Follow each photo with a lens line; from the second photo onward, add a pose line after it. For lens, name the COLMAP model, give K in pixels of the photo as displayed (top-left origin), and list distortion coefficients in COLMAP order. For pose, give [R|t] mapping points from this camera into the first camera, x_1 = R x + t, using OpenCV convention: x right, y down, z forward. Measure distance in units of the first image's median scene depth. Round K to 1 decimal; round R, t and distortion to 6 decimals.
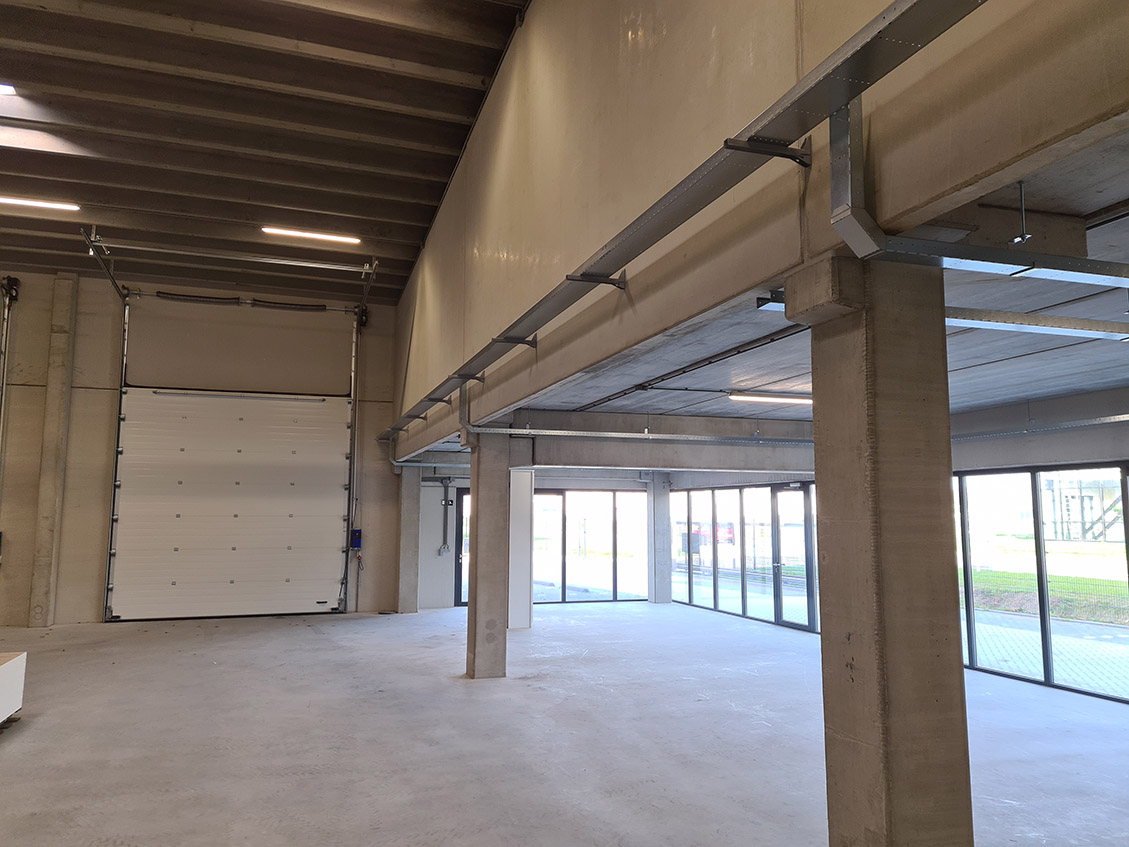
lens RADIAL K [[843.5, 0, 566.8], [0, 843.5, 417.6], [0, 0, 1]] dist [0.070325, -0.059921]
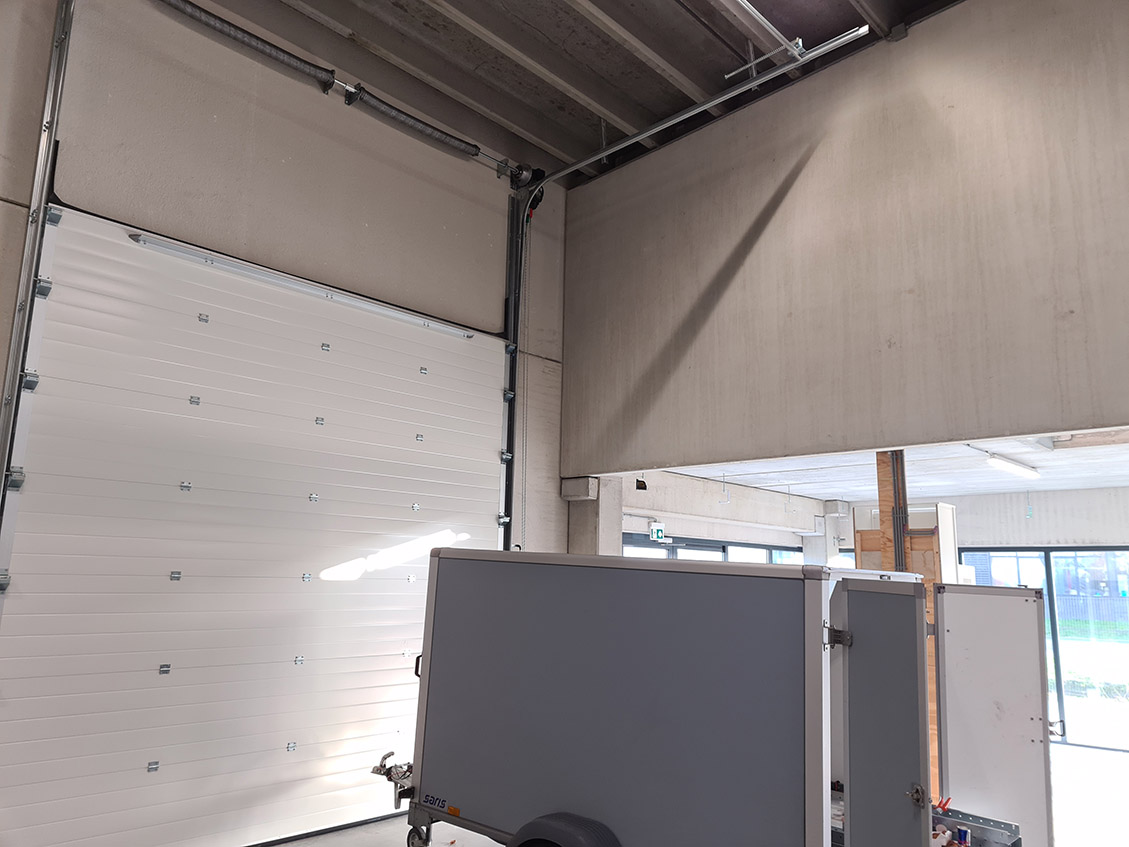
lens RADIAL K [[843.5, 0, 587.1], [0, 843.5, 421.3], [0, 0, 1]] dist [0.070325, -0.059921]
pose [[0.872832, 0.105952, 0.476380, -0.654456], [-0.075376, 0.993703, -0.082906, 0.089579], [-0.482165, 0.036456, 0.875322, 0.798907]]
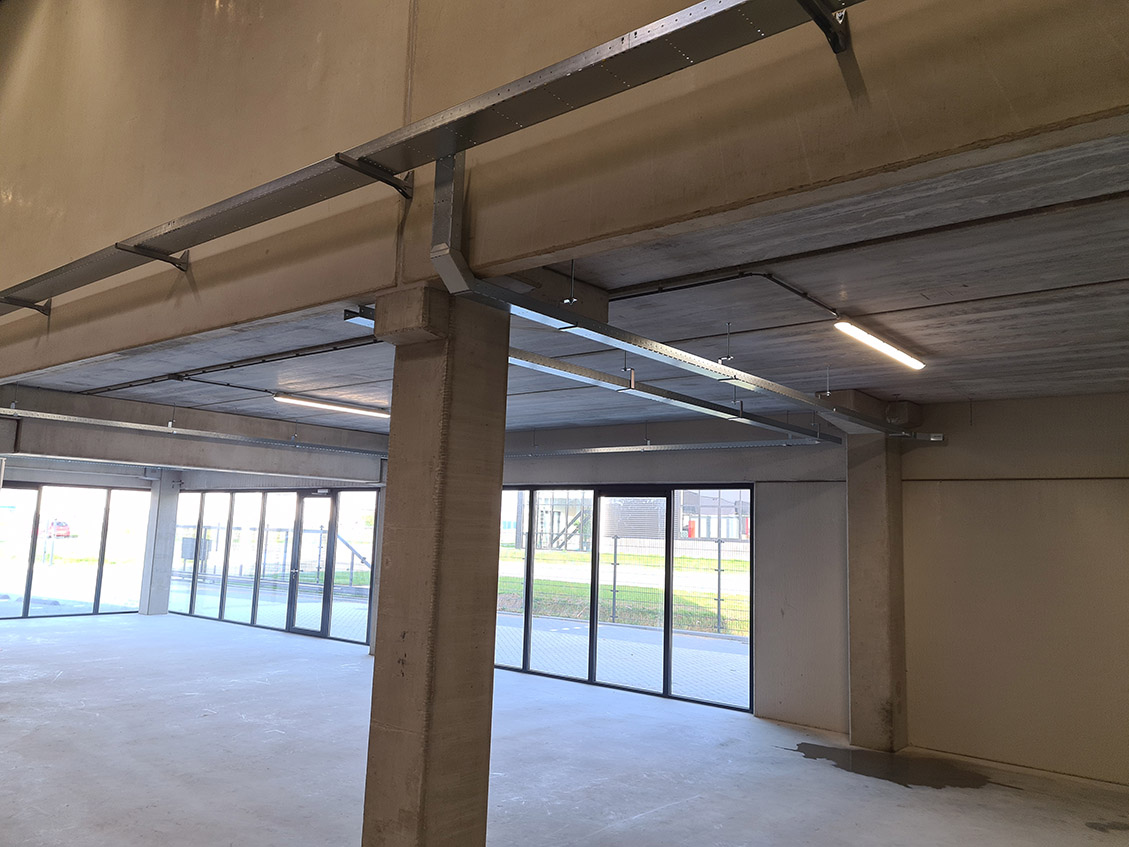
lens RADIAL K [[843.5, 0, 577.8], [0, 843.5, 423.4], [0, 0, 1]] dist [0.070325, -0.059921]
pose [[0.840416, 0.094702, 0.533603, -0.025776], [-0.094255, 0.995150, -0.028165, -0.000671], [-0.533682, -0.026625, 0.845266, -0.008577]]
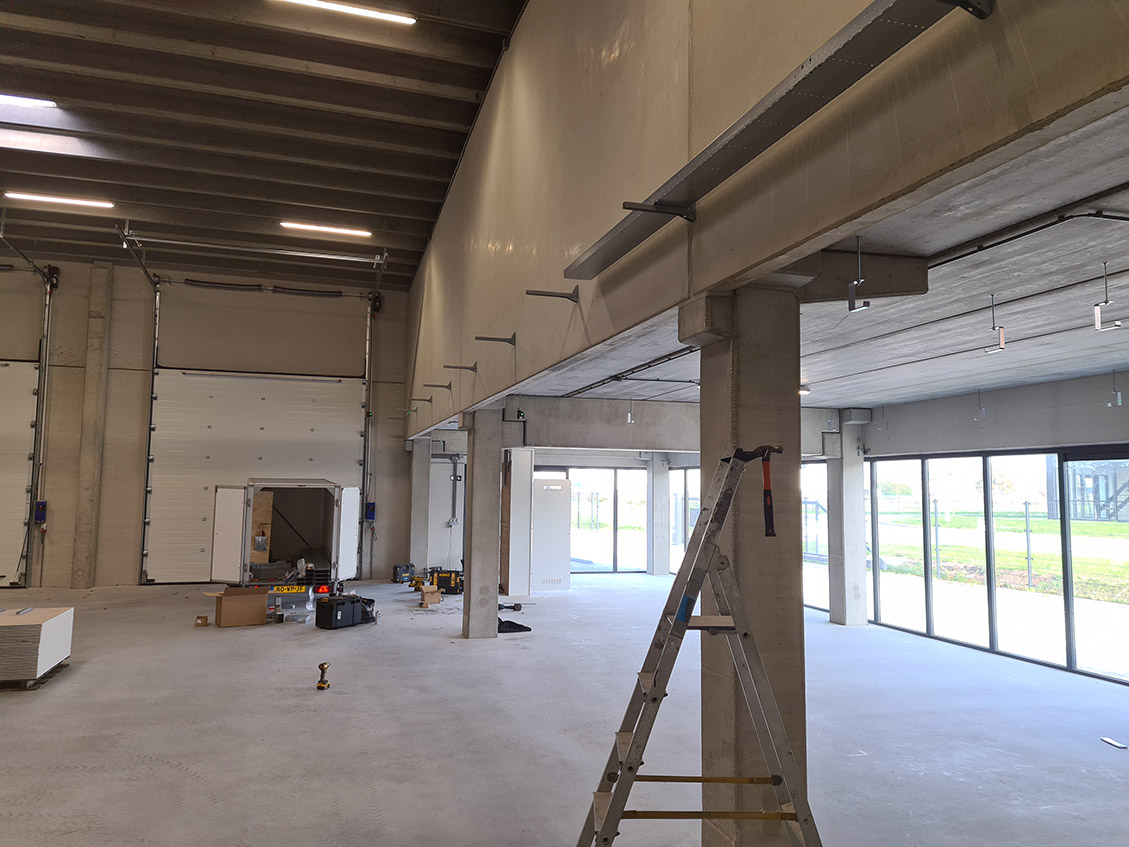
lens RADIAL K [[843.5, 0, 563.7], [0, 843.5, 416.6], [0, 0, 1]] dist [0.070325, -0.059921]
pose [[0.999449, 0.006854, -0.032485, 0.042138], [-0.005891, 0.999543, 0.029653, -0.013619], [0.032674, -0.029445, 0.999032, -0.080335]]
